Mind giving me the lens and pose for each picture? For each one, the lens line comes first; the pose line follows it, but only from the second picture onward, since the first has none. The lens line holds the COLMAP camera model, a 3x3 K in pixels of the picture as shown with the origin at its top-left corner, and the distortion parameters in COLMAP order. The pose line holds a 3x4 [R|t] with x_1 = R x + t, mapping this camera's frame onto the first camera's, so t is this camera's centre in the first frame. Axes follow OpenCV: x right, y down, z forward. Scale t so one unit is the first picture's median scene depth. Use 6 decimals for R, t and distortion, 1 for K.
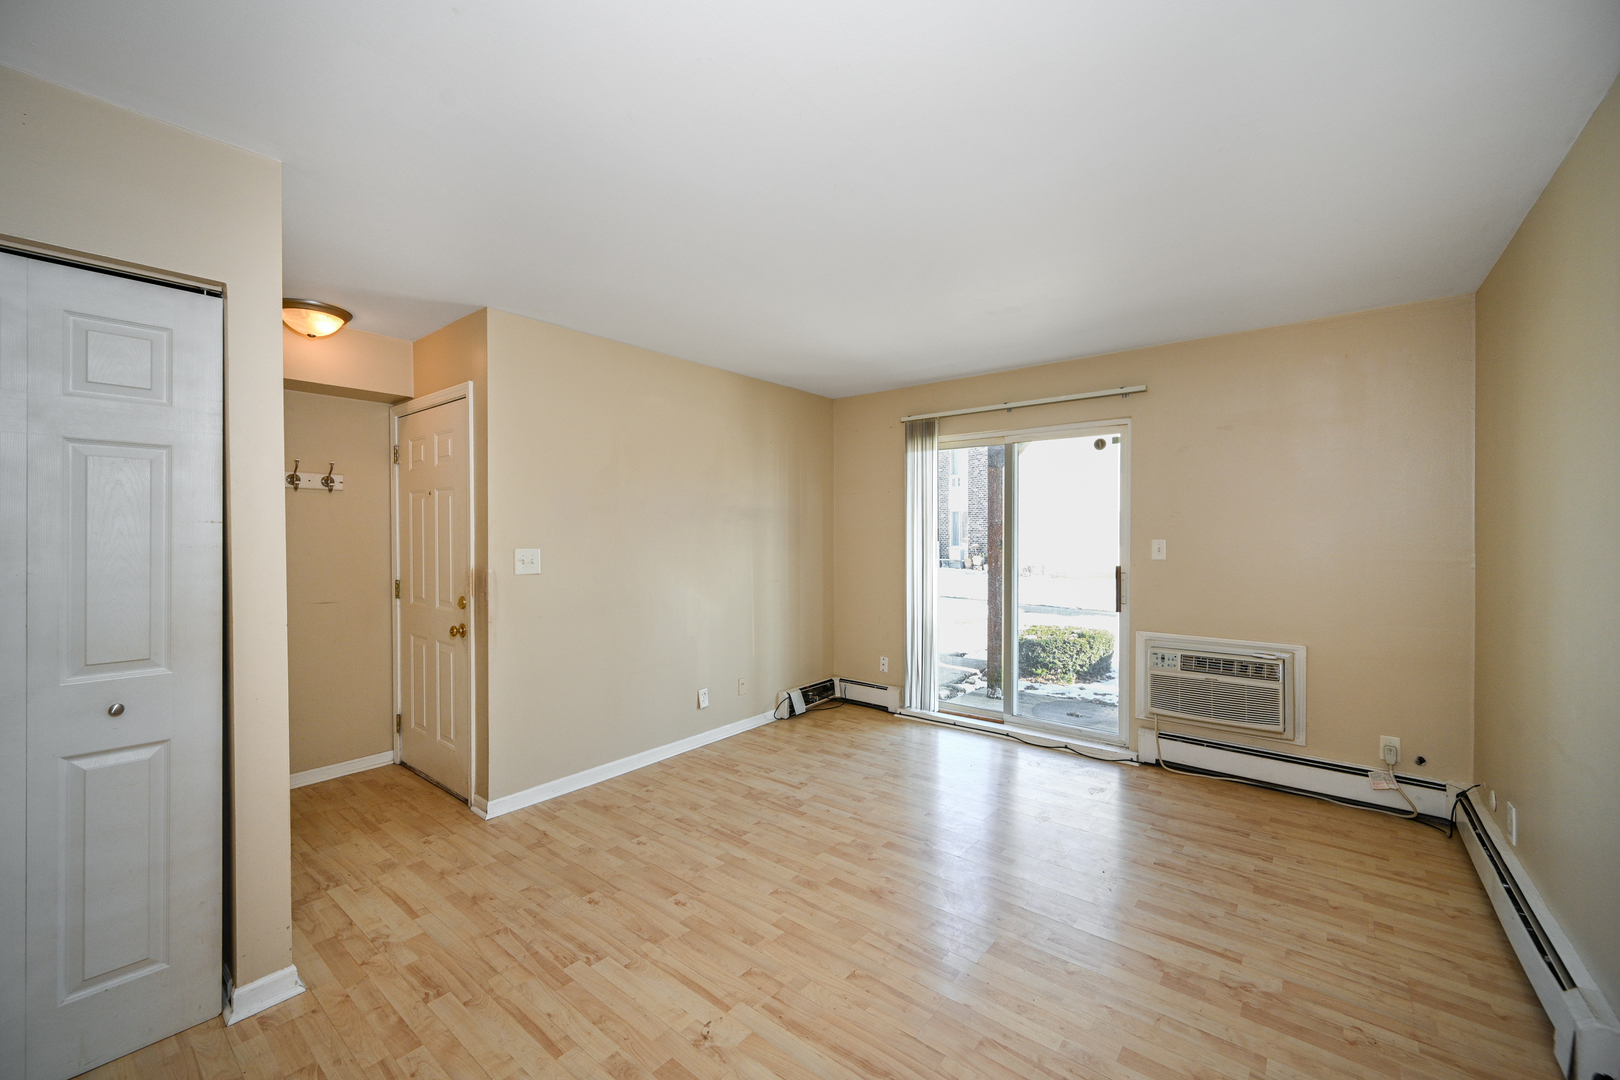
lens RADIAL K [[656.8, 0, 799.8], [0, 656.8, 540.2], [0, 0, 1]] dist [-0.000851, -0.000674]
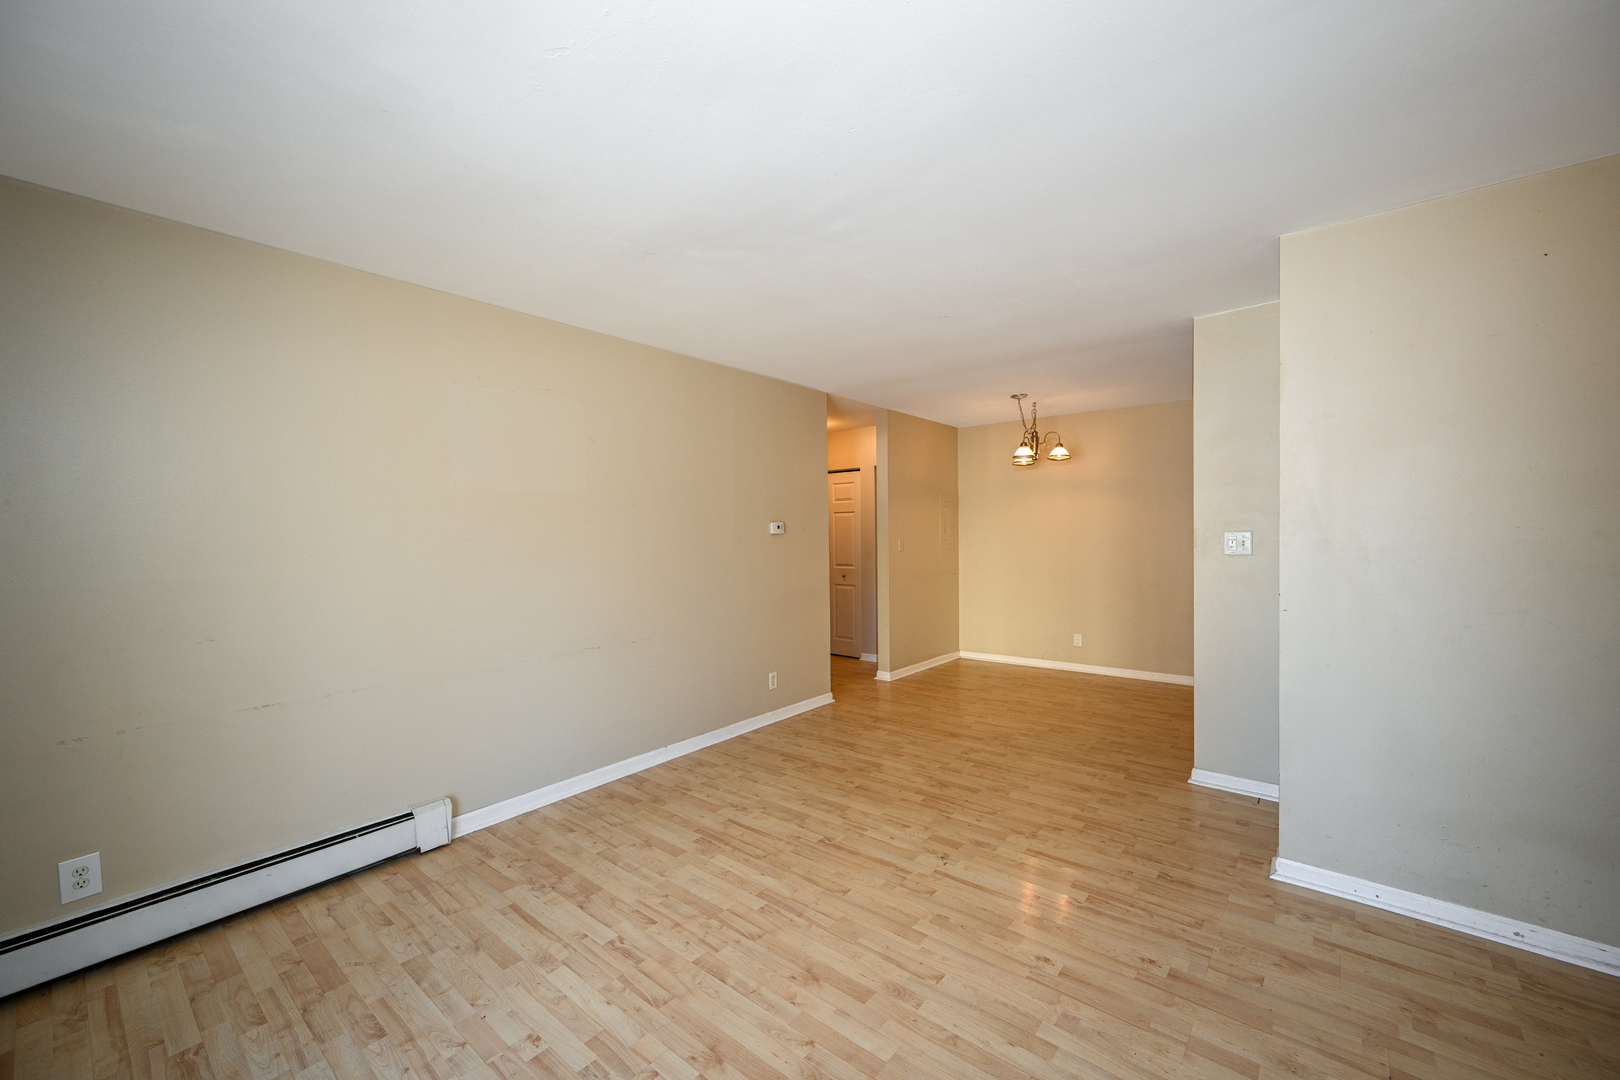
lens RADIAL K [[656.8, 0, 797.8], [0, 656.8, 535.9], [0, 0, 1]] dist [-0.000851, -0.000674]
pose [[-0.999734, 0.016602, 0.016021, 0.081322], [0.016909, 0.999672, 0.019215, -0.015369], [-0.015696, 0.019481, -0.999687, 1.301670]]
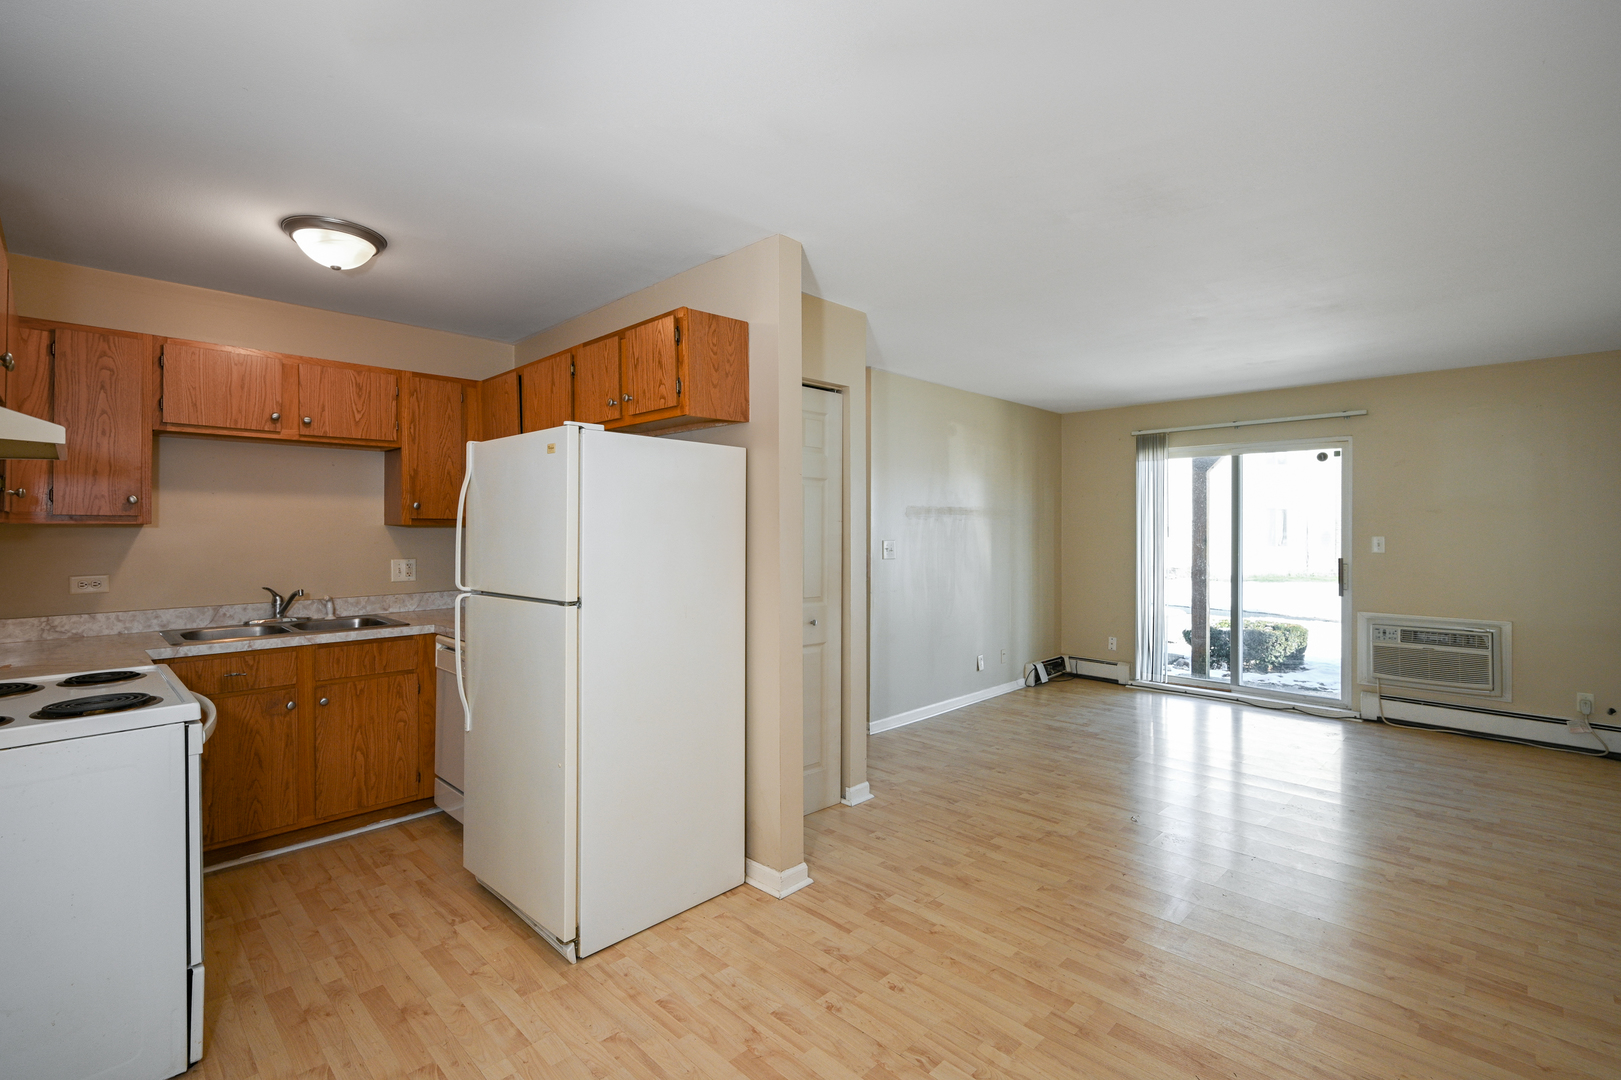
lens RADIAL K [[743.9, 0, 809.9], [0, 743.9, 525.5], [0, 0, 1]] dist [0.010263, -0.003516]
pose [[0.995884, 0.003379, -0.090574, -0.423377], [-0.005079, 0.999815, -0.018542, 0.012246], [0.090494, 0.018926, 0.995717, -0.534975]]
